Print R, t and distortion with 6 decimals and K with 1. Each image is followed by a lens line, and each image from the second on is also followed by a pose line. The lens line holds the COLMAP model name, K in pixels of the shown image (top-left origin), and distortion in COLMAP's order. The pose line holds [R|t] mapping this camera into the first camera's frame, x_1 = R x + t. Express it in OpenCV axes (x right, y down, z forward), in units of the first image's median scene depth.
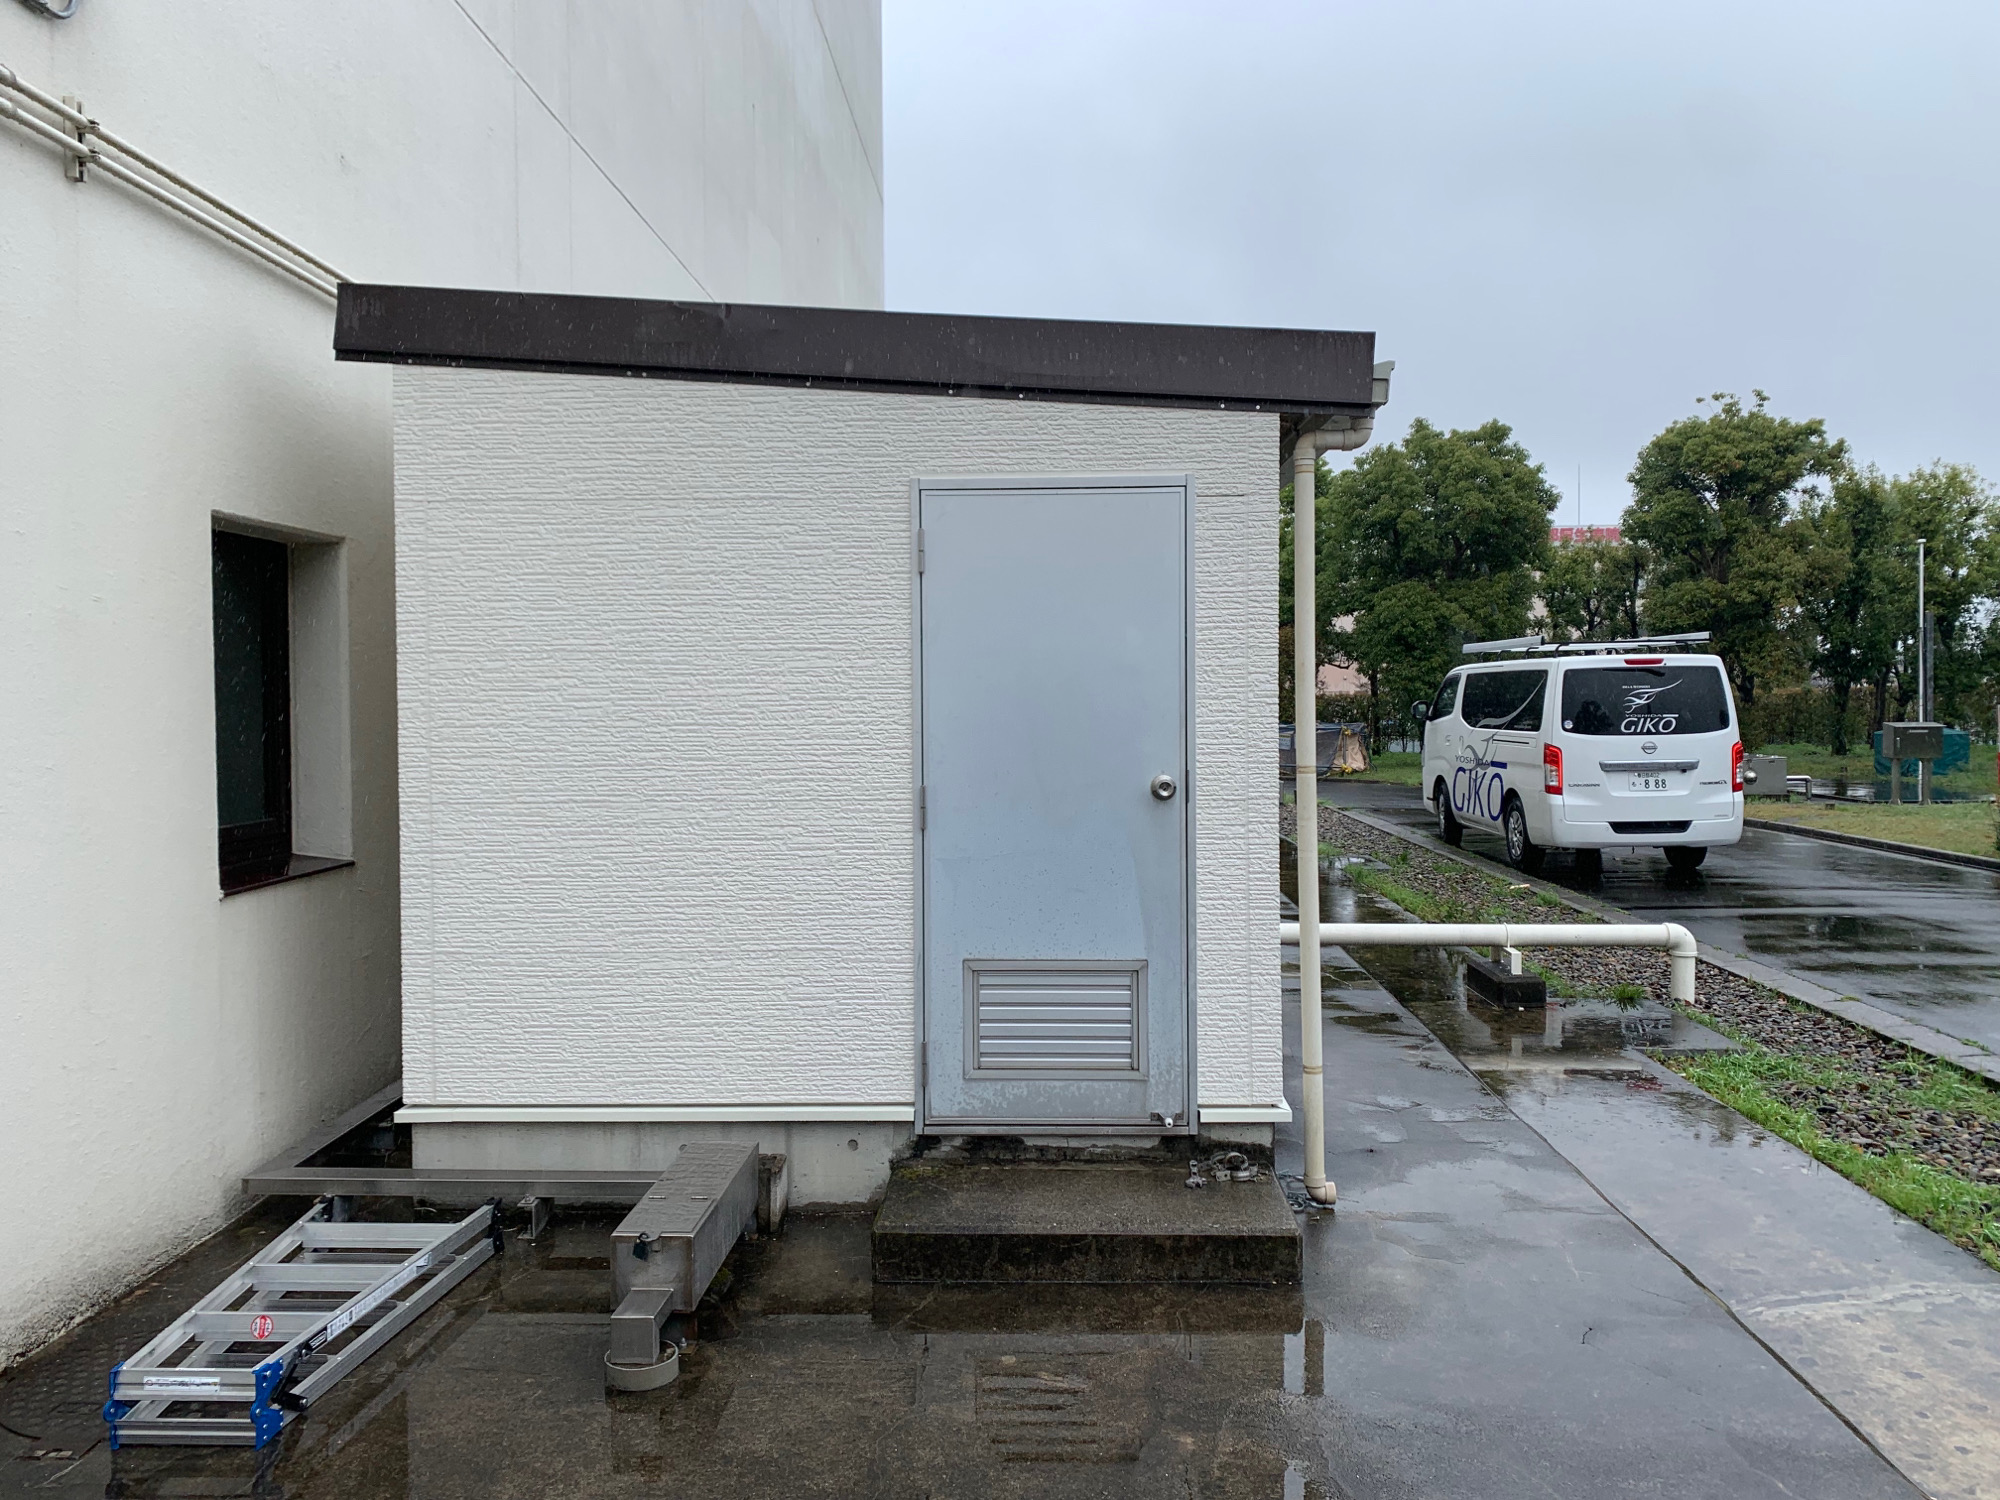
lens RADIAL K [[1498.0, 0, 1013.7], [0, 1498.0, 708.4], [0, 0, 1]] dist [-0.002640, -0.008078]
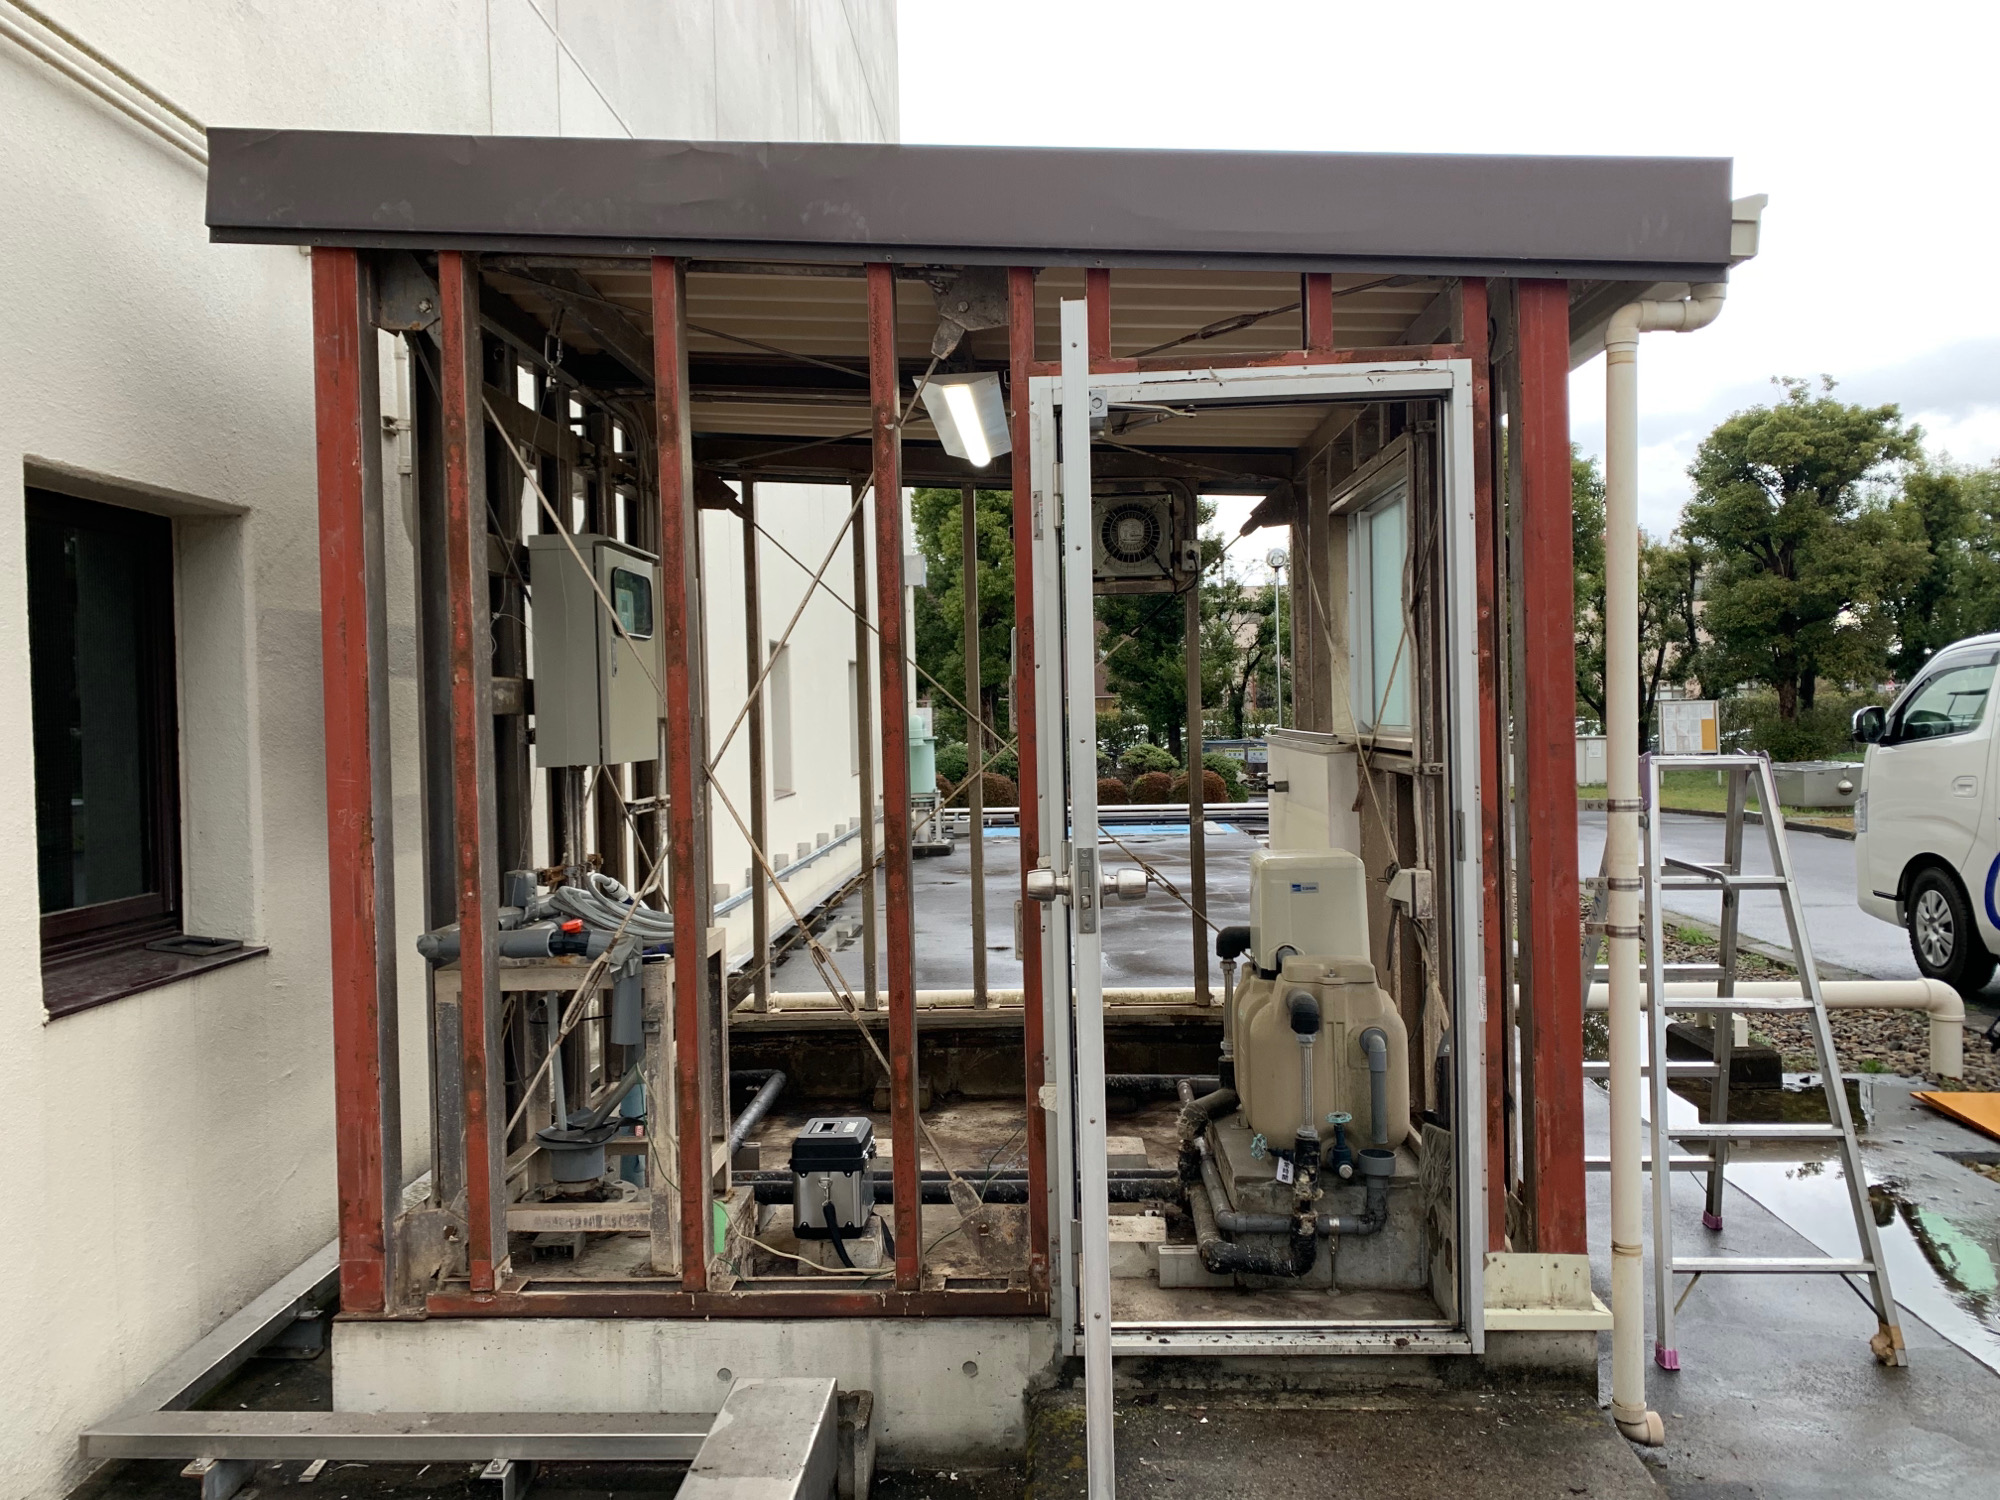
lens RADIAL K [[1552.1, 0, 989.5], [0, 1552.1, 741.9], [0, 0, 1]] dist [0.002118, 0.004375]
pose [[0.999383, -0.017155, -0.030663, -0.068603], [0.017441, 0.999807, 0.009081, -0.000399], [0.030501, -0.009610, 0.999489, 0.281619]]
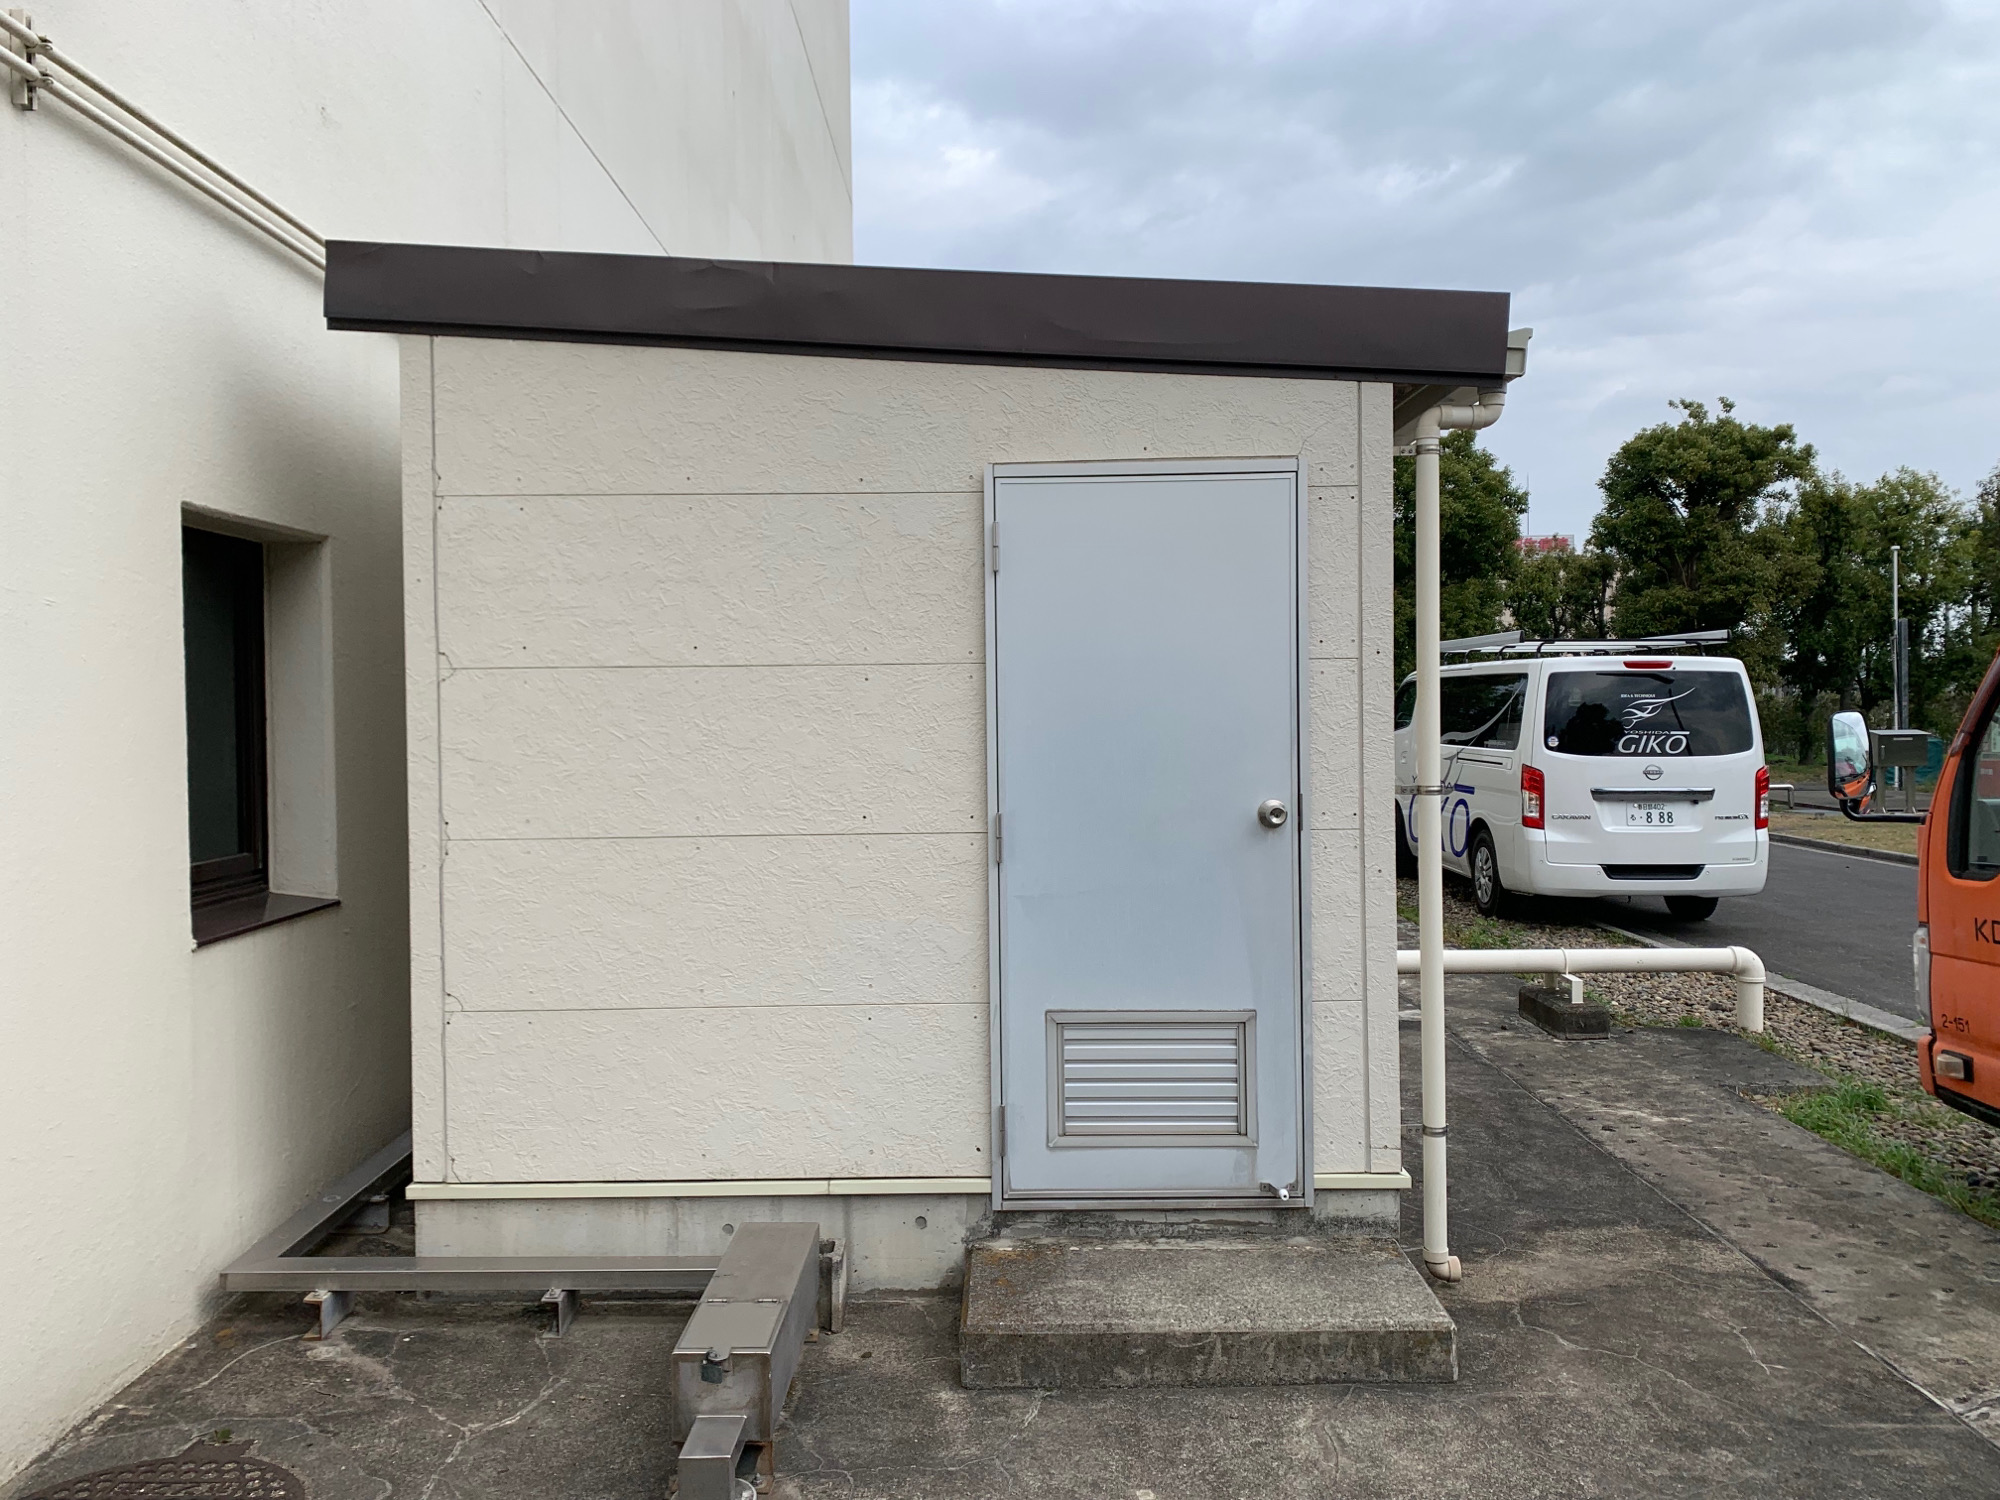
lens RADIAL K [[1520.6, 0, 1004.5], [0, 1520.6, 713.4], [0, 0, 1]] dist [-0.006981, 0.006854]
pose [[0.999809, -0.006009, 0.018606, -0.069550], [0.006099, 0.999970, -0.004732, -0.002769], [-0.018577, 0.004845, 0.999816, 0.100266]]
